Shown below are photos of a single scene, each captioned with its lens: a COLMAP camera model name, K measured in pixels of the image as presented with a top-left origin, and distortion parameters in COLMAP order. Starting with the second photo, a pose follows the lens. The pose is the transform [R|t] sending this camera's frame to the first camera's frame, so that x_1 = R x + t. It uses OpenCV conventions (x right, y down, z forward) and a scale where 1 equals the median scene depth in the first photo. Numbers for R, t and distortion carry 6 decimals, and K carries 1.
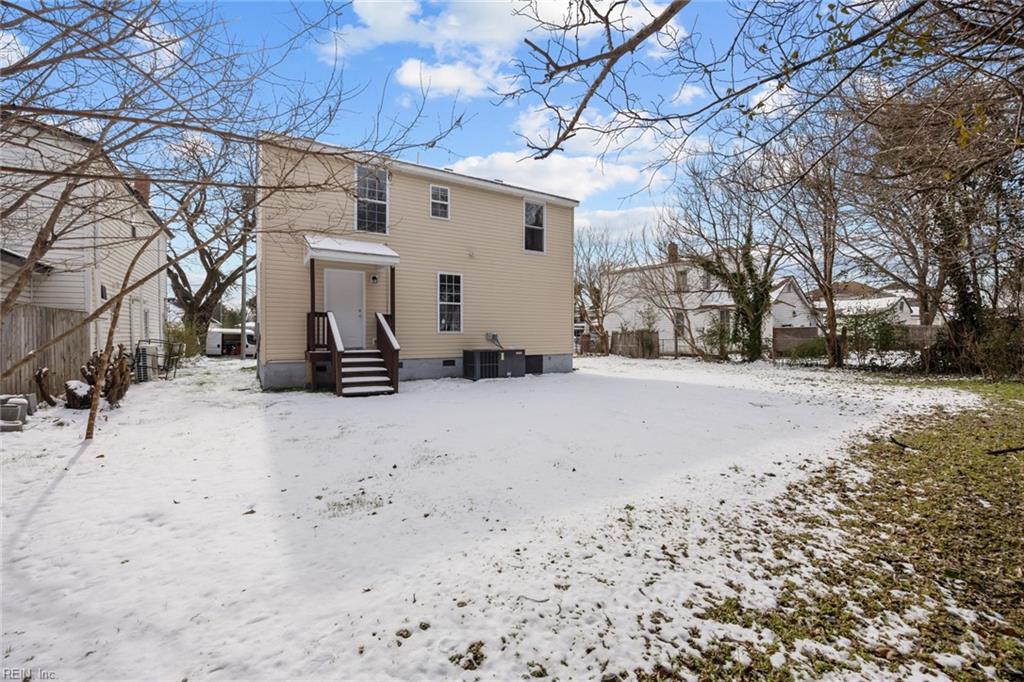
lens RADIAL K [[428.8, 0, 519.1], [0, 428.8, 341.6], [0, 0, 1]] dist [-0.004722, -0.002902]
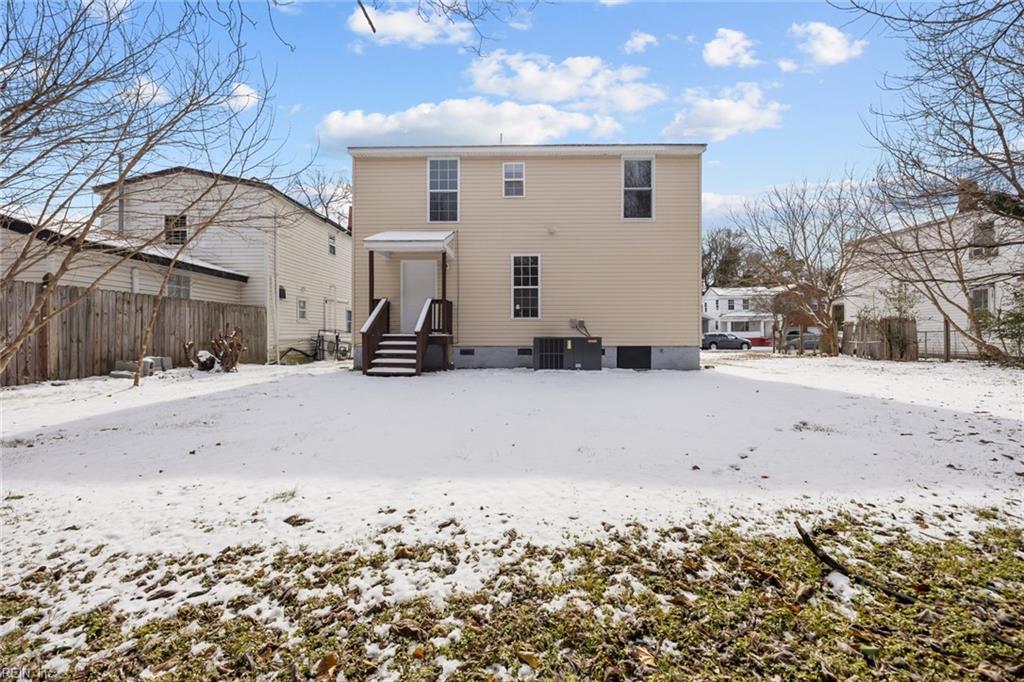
lens RADIAL K [[428.8, 0, 510.5], [0, 428.8, 339.7], [0, 0, 1]] dist [-0.004722, -0.002902]
pose [[0.823833, 0.004129, -0.566818, 0.338425], [-0.008718, 0.999947, -0.005388, 0.029165], [0.566766, 0.009380, 0.823825, 0.224163]]
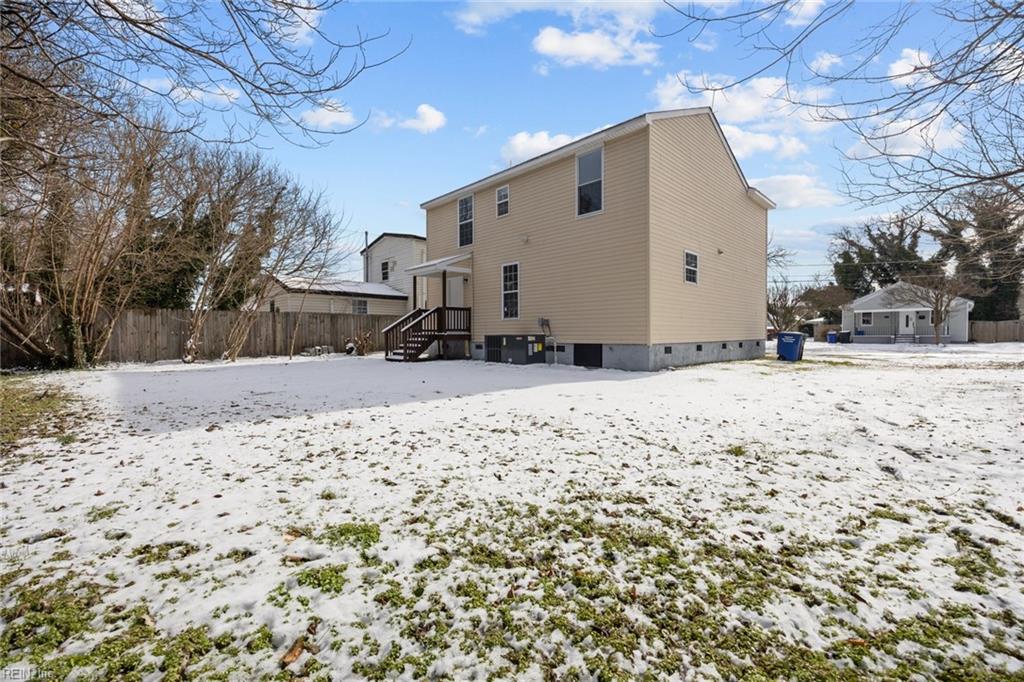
lens RADIAL K [[428.8, 0, 508.3], [0, 428.8, 336.9], [0, 0, 1]] dist [-0.004722, -0.002902]
pose [[0.192458, 0.000700, -0.981305, 0.893038], [-0.011323, 0.999935, -0.001508, 0.025013], [0.981240, 0.011401, 0.192454, 0.797106]]
